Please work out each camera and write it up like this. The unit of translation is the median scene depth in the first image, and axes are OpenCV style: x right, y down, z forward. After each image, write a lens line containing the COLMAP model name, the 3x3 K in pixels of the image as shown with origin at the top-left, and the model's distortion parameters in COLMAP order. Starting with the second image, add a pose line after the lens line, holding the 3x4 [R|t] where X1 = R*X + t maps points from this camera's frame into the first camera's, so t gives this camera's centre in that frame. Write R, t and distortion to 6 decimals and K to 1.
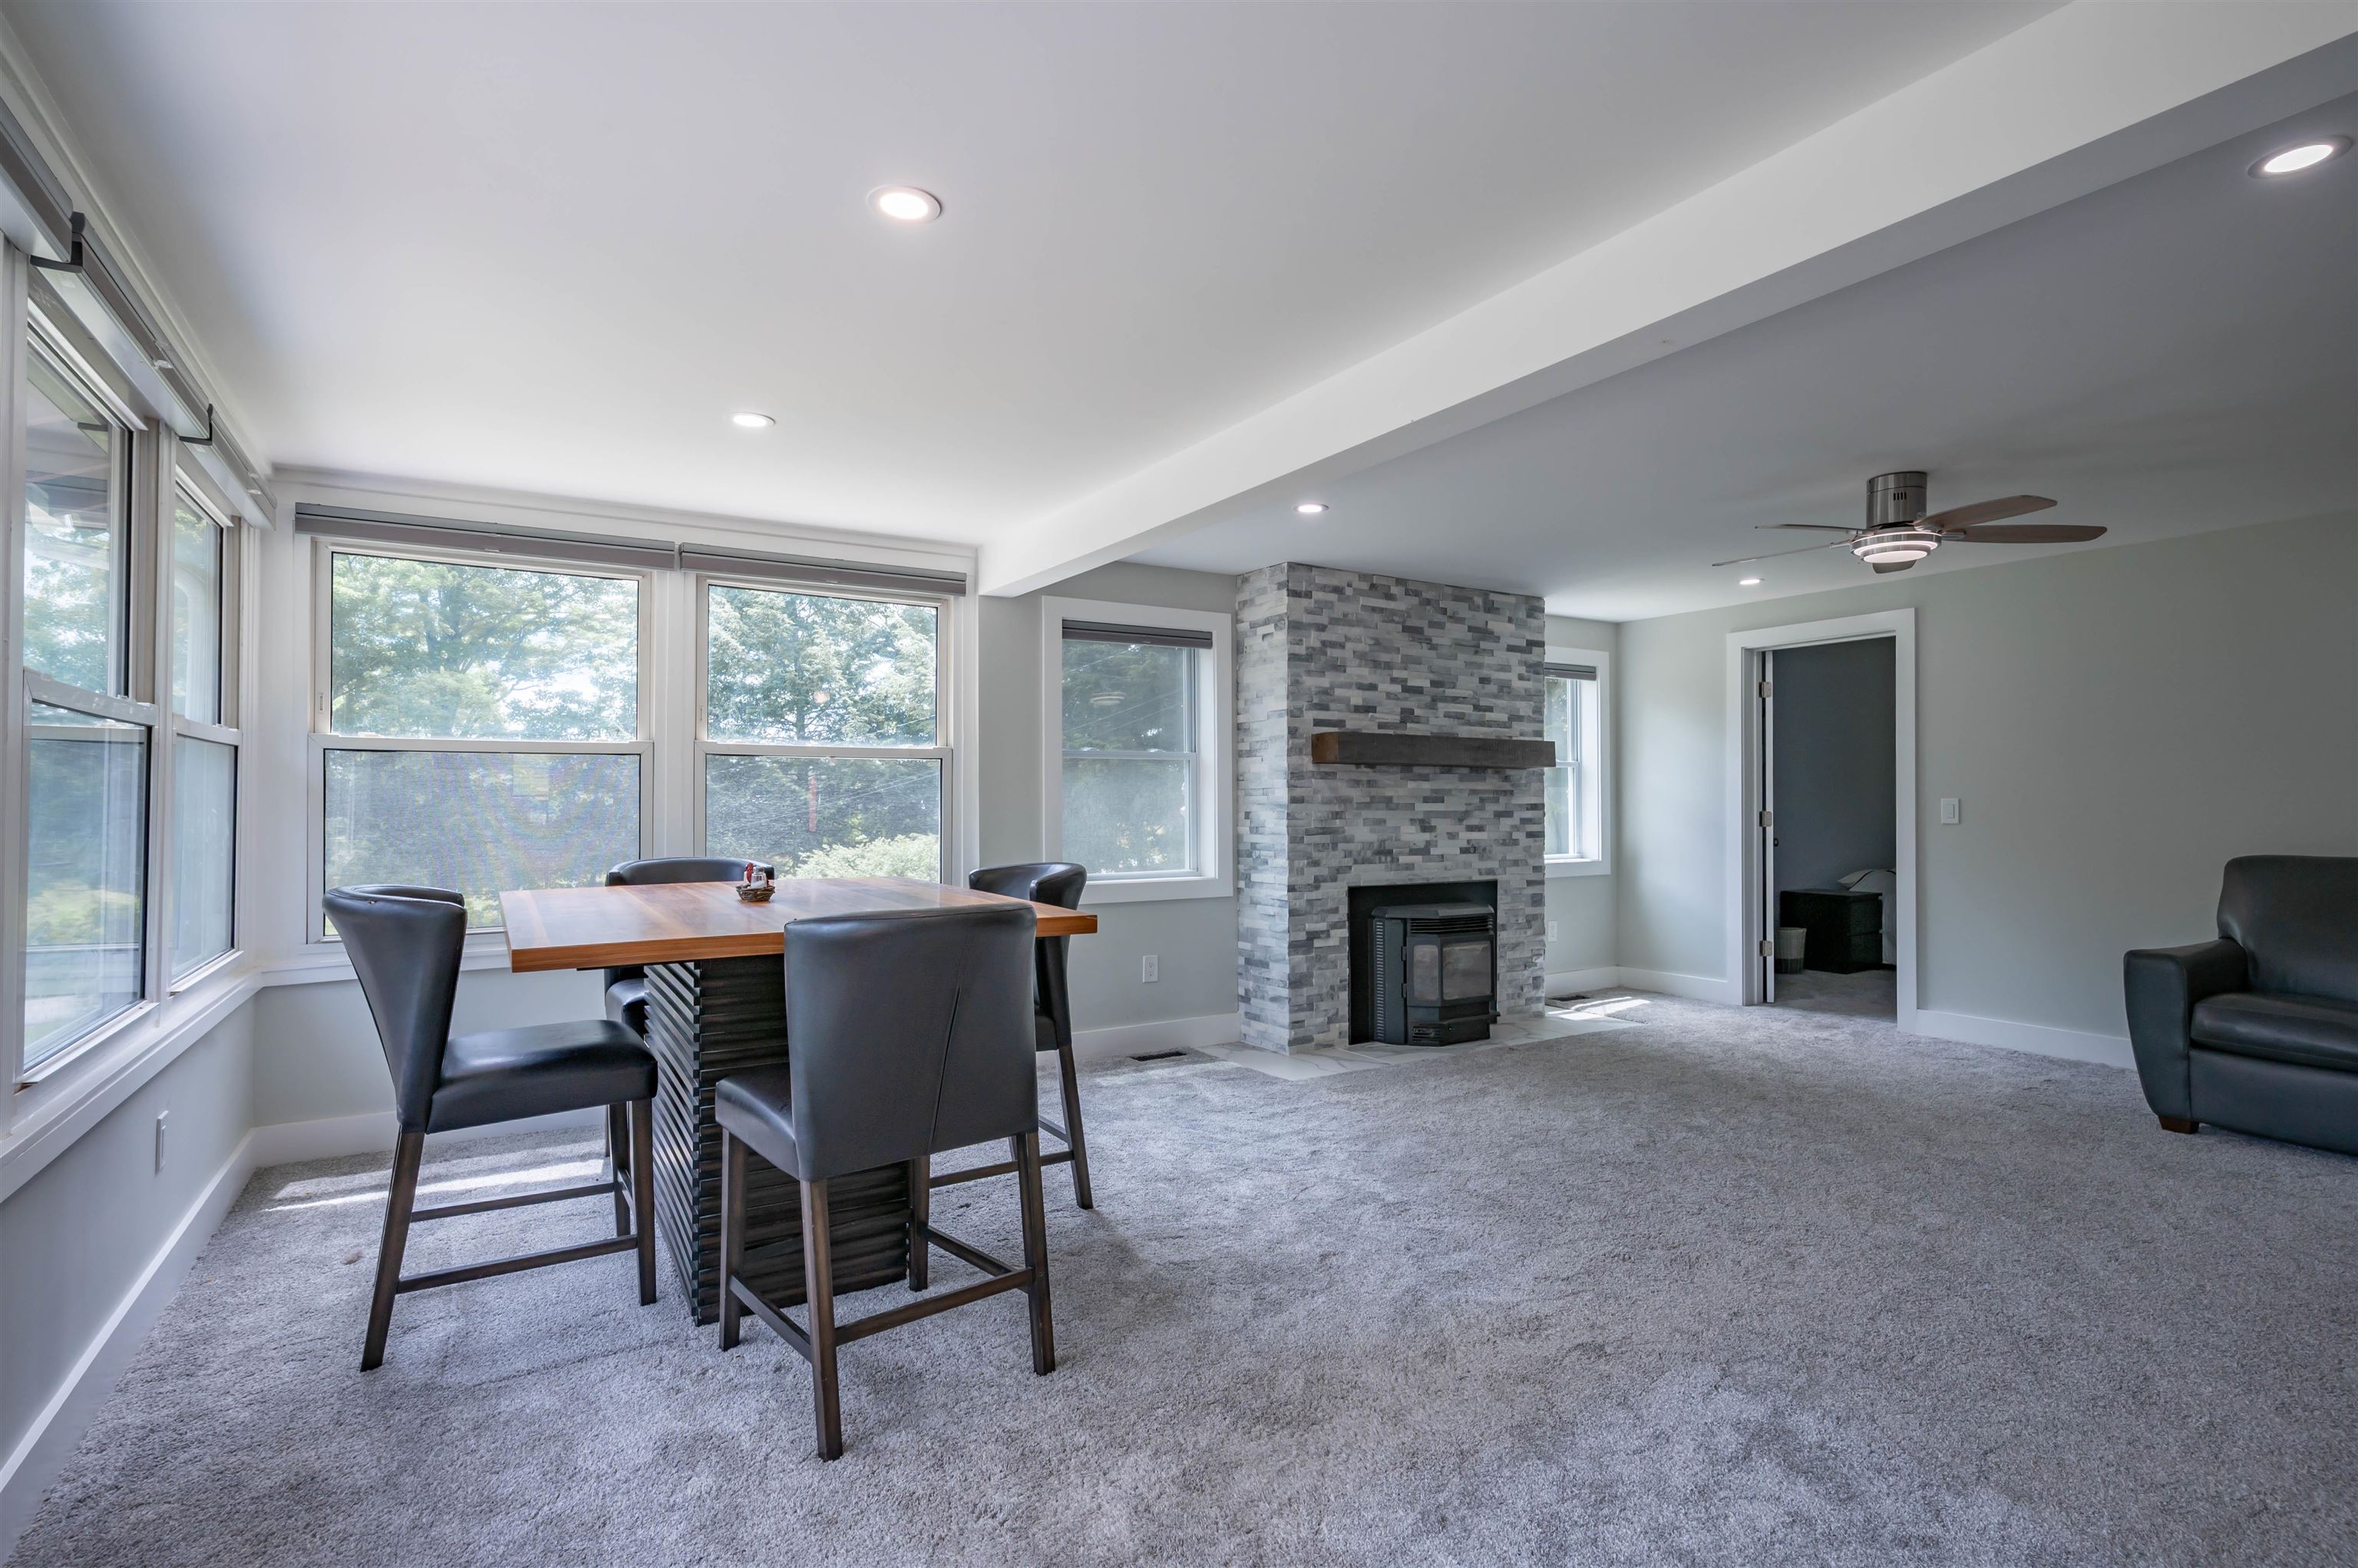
lens RADIAL K [[1131.9, 0, 1179.0], [0, 1131.9, 784.0], [0, 0, 1]] dist [-0.001307, -0.000151]
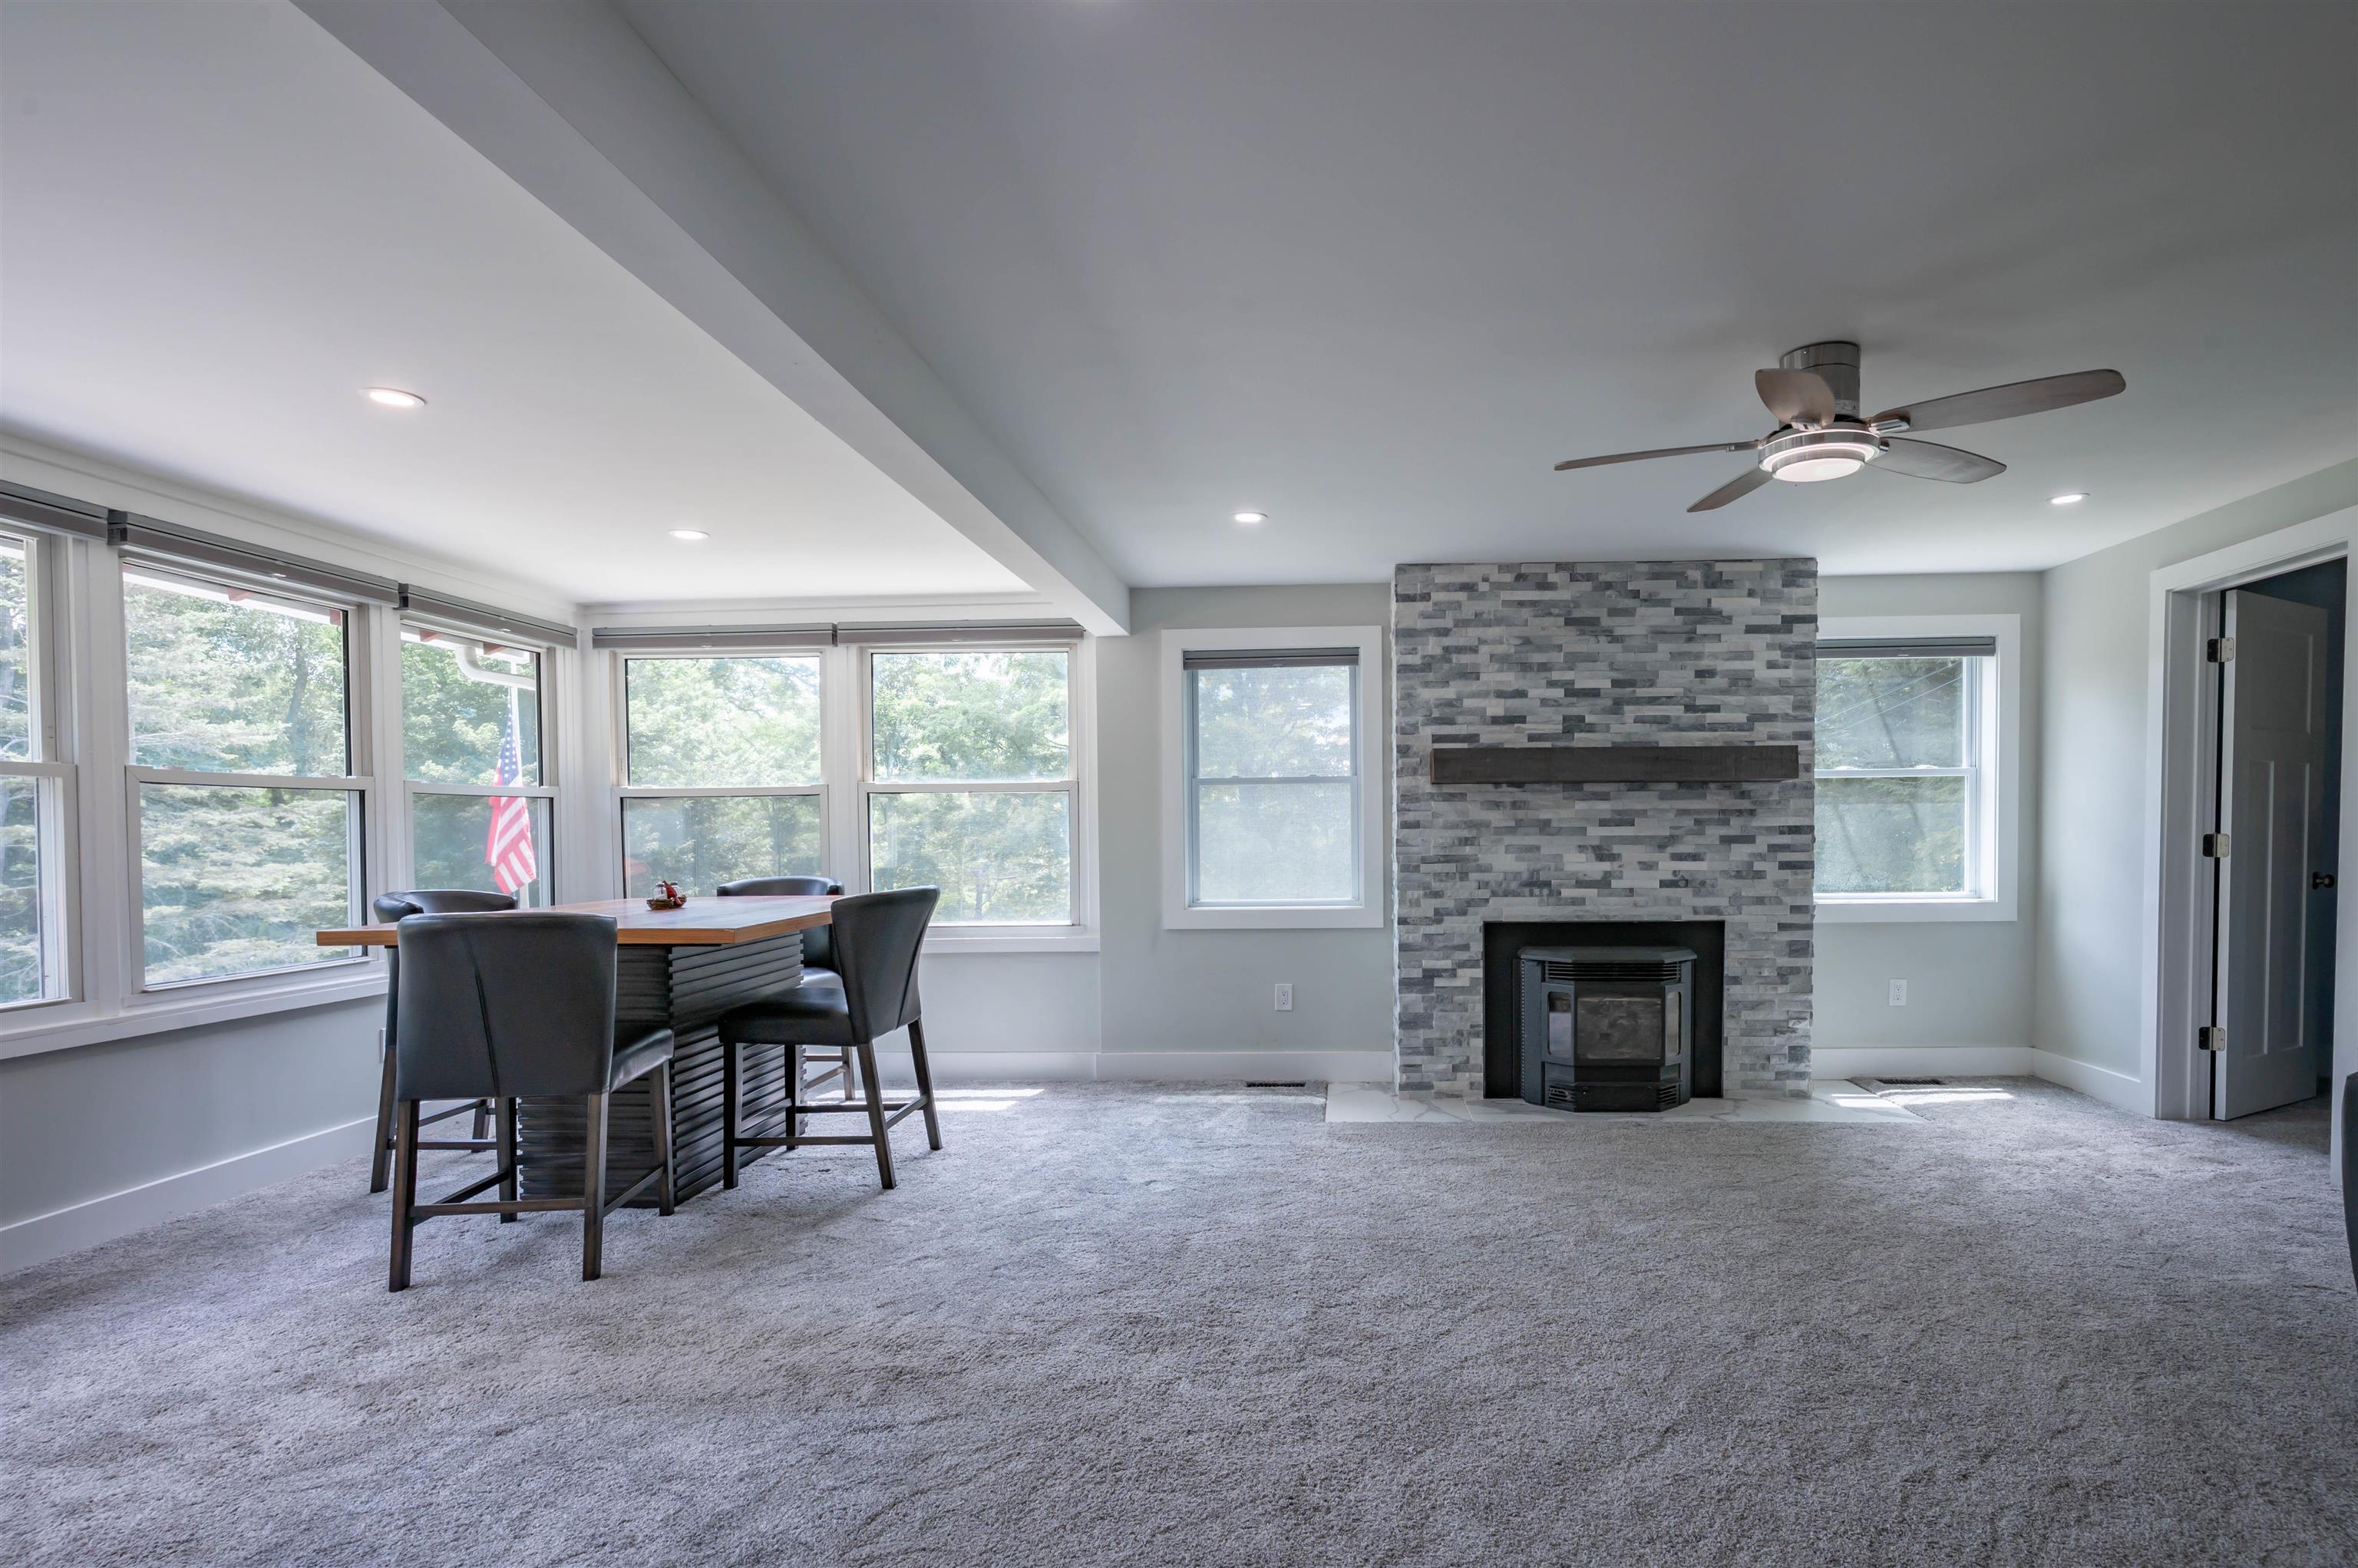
lens RADIAL K [[1144.1, 0, 1178.9], [0, 1144.1, 856.5], [0, 0, 1]] dist [-0.000354, 0.000207]
pose [[0.834680, 0.005042, -0.550712, 0.432278], [0.017470, 0.999212, 0.035626, 0.003250], [0.550457, -0.039357, 0.833935, 0.117363]]
